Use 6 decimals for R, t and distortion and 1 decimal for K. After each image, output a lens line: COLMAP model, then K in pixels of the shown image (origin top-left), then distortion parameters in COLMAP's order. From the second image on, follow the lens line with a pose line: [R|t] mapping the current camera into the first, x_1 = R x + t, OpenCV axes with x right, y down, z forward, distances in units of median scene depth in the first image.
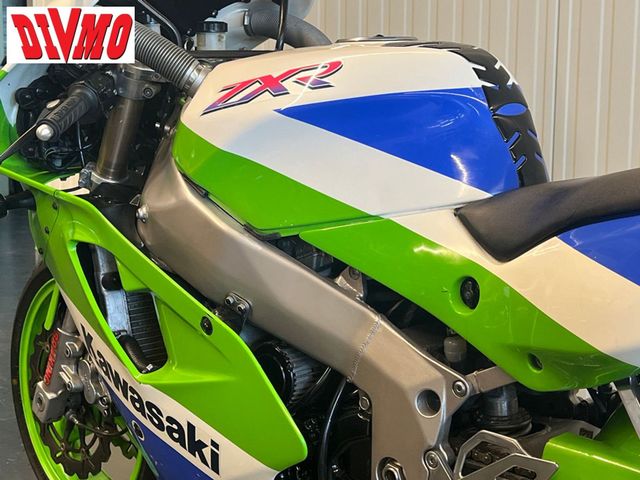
lens RADIAL K [[1124.4, 0, 320.0], [0, 1124.4, 240.0], [0, 0, 1]] dist [0.187013, -0.267730]
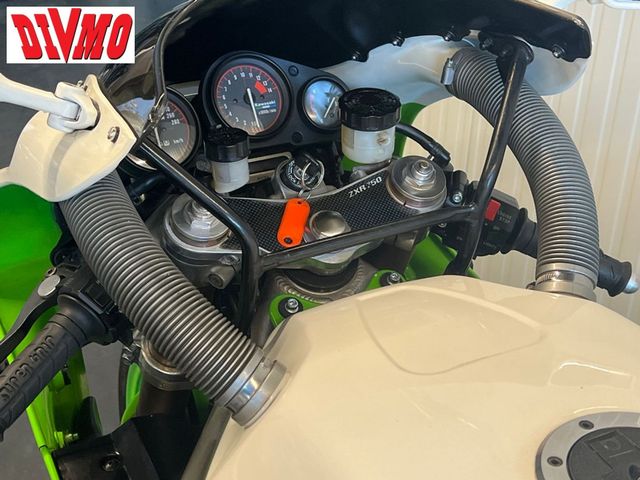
lens RADIAL K [[1077.1, 0, 320.0], [0, 1077.1, 240.0], [0, 0, 1]] dist [0.120792, -0.007638]
pose [[0.950498, 0.174908, -0.256830, 0.028752], [-0.070674, 0.926557, 0.369454, -0.422553], [0.302588, -0.333014, 0.893052, 0.702331]]
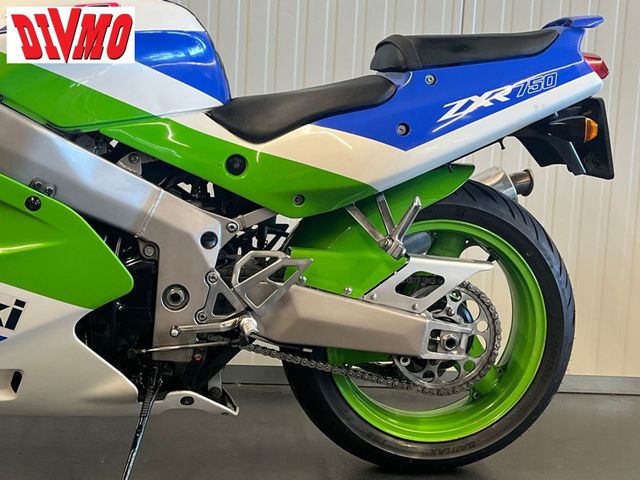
lens RADIAL K [[1124.4, 0, 320.0], [0, 1124.4, 240.0], [0, 0, 1]] dist [0.187013, -0.267730]
pose [[0.587024, -0.060822, 0.807281, -0.972613], [0.060567, 0.997679, 0.031125, 0.100055], [-0.807300, 0.030623, 0.589346, -0.001315]]
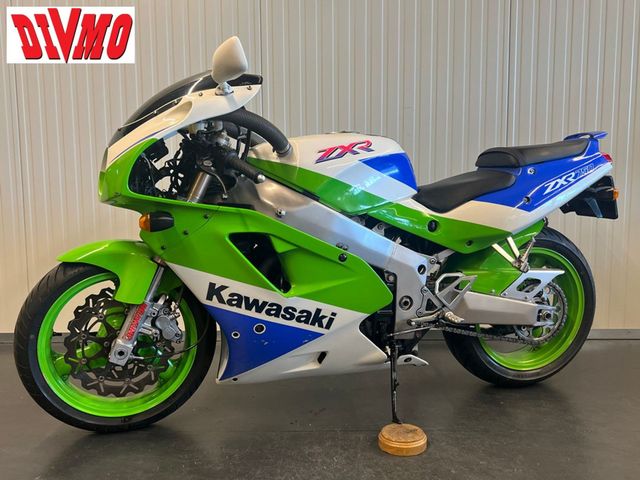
lens RADIAL K [[592.7, 0, 320.0], [0, 592.7, 240.0], [0, 0, 1]] dist [0.089911, -0.006143]
pose [[0.491018, -0.093270, 0.866142, -1.166579], [0.125614, 0.991442, 0.035552, -0.005278], [-0.862046, 0.091343, 0.498532, 0.475259]]
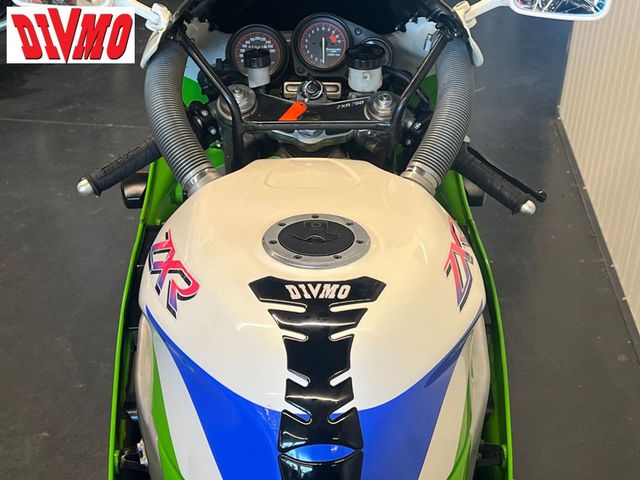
lens RADIAL K [[1077.1, 0, 320.0], [0, 1077.1, 240.0], [0, 0, 1]] dist [0.120792, -0.007638]
pose [[0.726641, 0.364198, -0.582539, 0.517468], [-0.127063, 0.904540, 0.407016, -0.513566], [0.675165, -0.221736, 0.703552, 0.528270]]
